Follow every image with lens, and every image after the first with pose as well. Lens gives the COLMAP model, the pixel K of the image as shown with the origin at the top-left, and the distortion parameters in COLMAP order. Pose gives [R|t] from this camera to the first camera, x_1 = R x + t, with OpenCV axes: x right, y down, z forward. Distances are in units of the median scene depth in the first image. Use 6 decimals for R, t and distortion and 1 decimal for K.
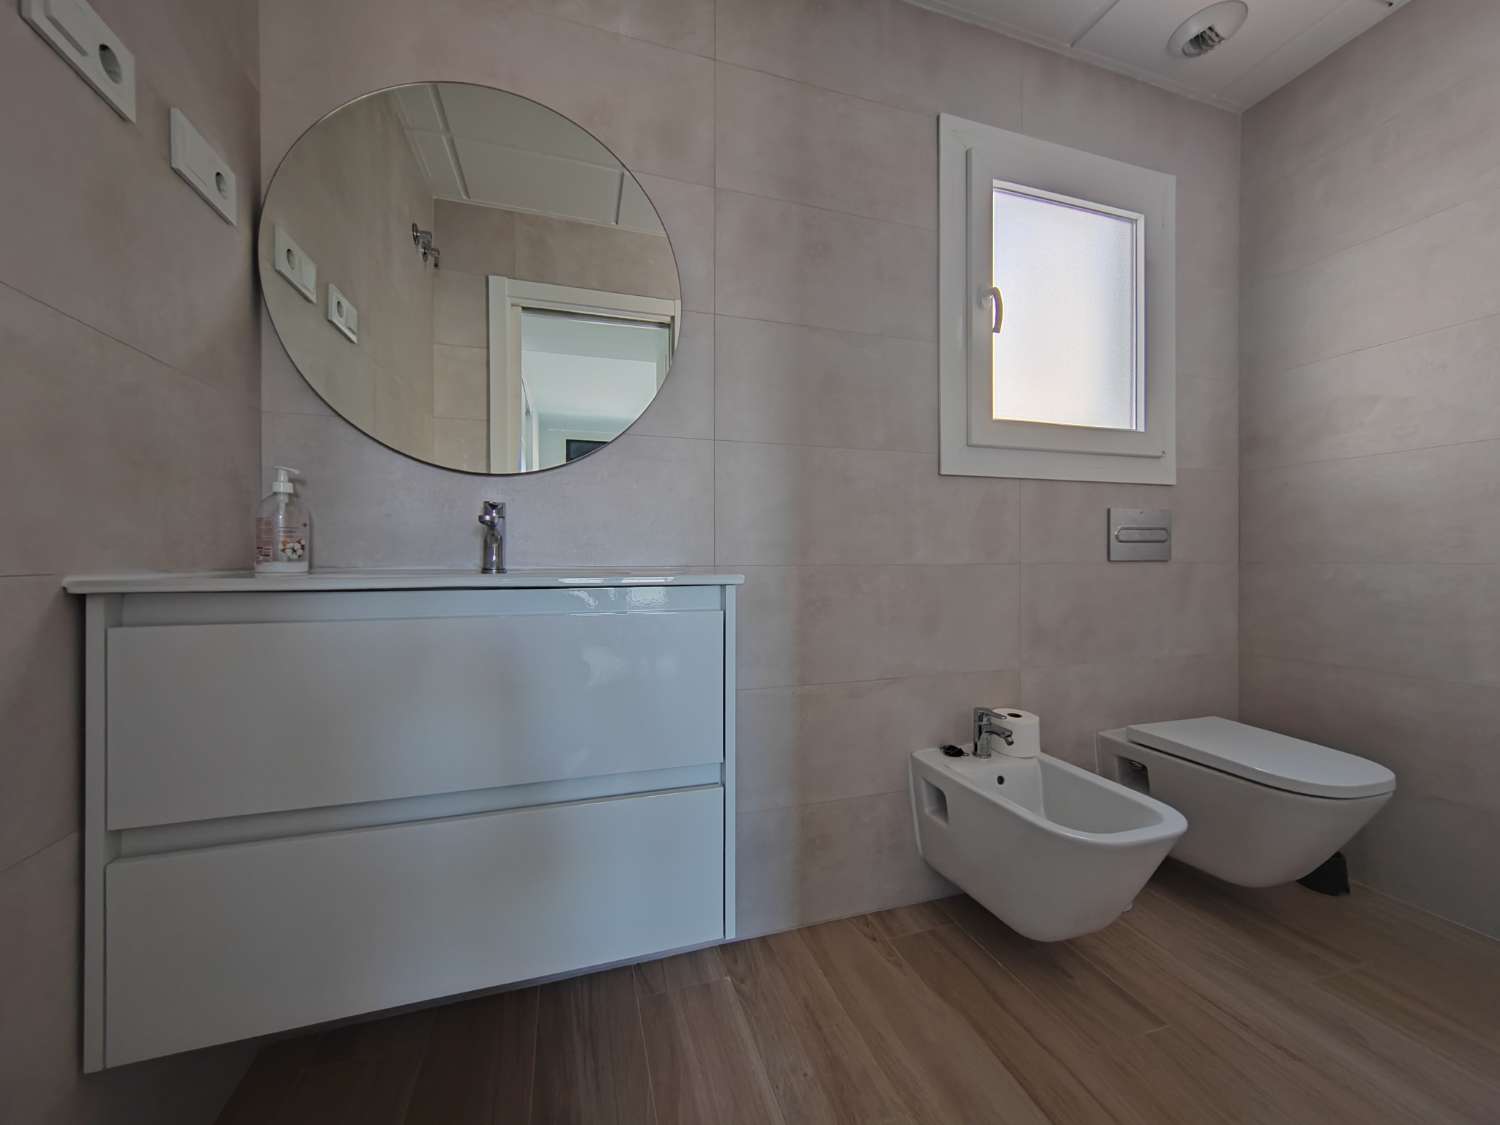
lens RADIAL K [[576.0, 0, 752.2], [0, 576.0, 559.6], [0, 0, 1]] dist [0.000054, 0.002049]
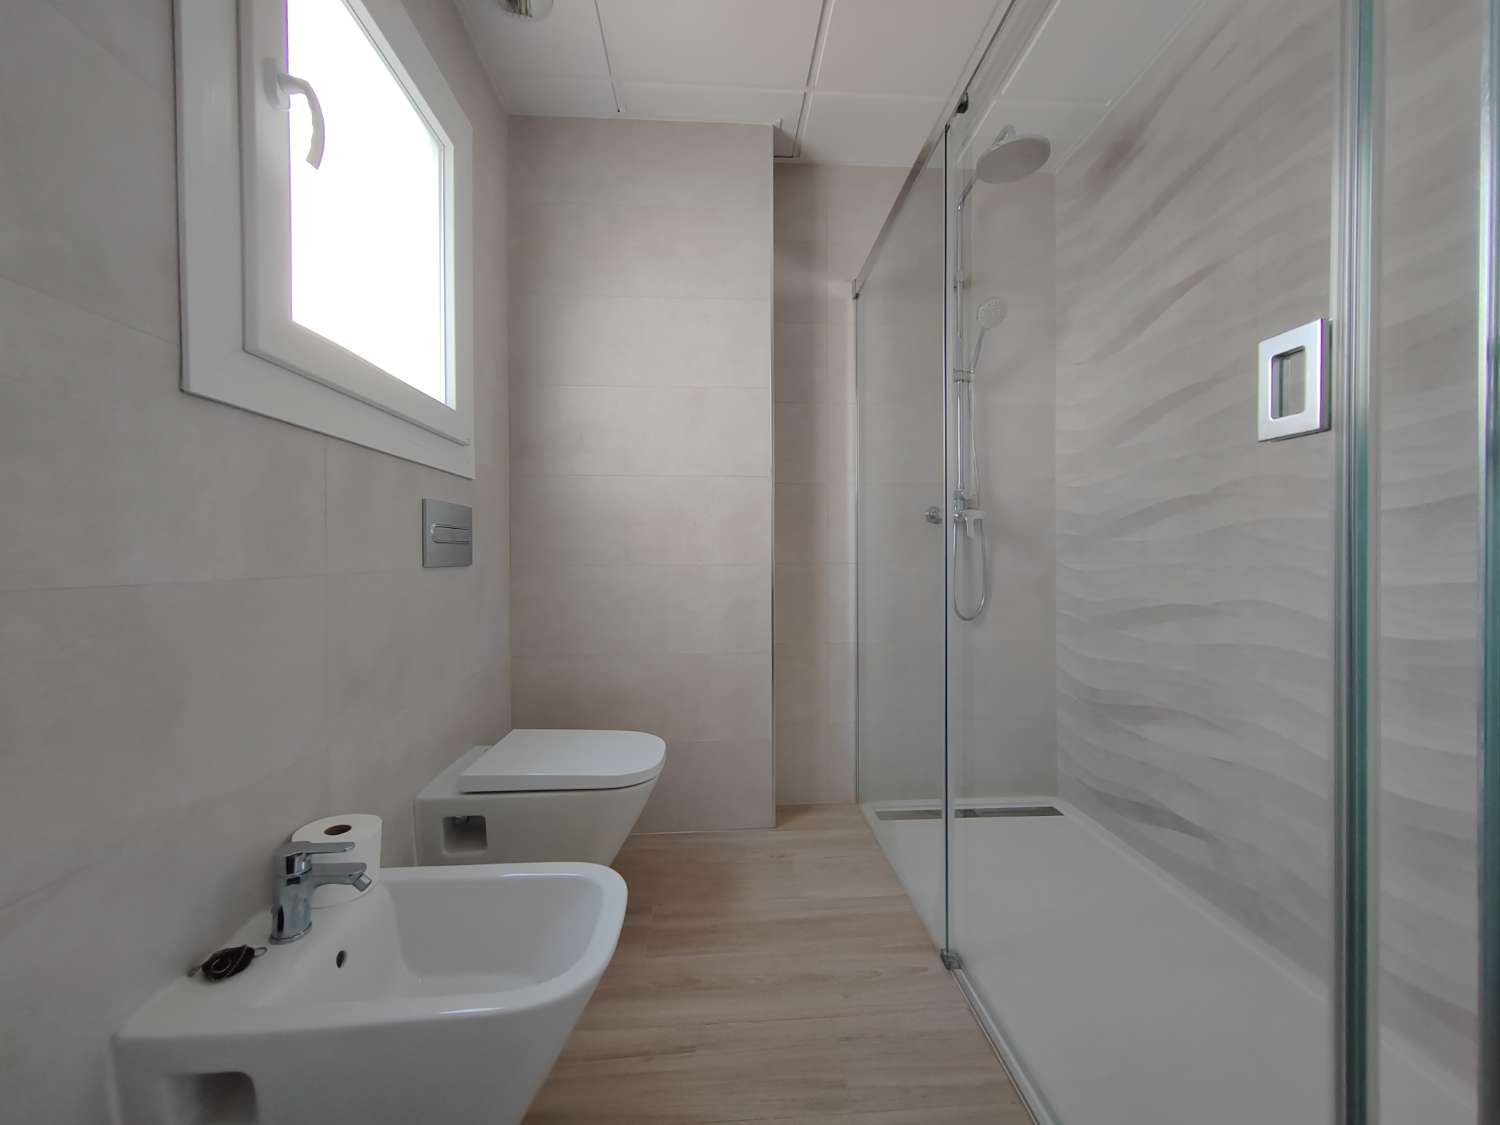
lens RADIAL K [[576.0, 0, 752.2], [0, 576.0, 559.6], [0, 0, 1]] dist [0.000054, 0.002049]
pose [[0.249841, -0.005203, 0.968273, -0.013832], [0.011617, 0.999930, 0.002376, -0.005853], [-0.968217, 0.010655, 0.249884, 0.437637]]
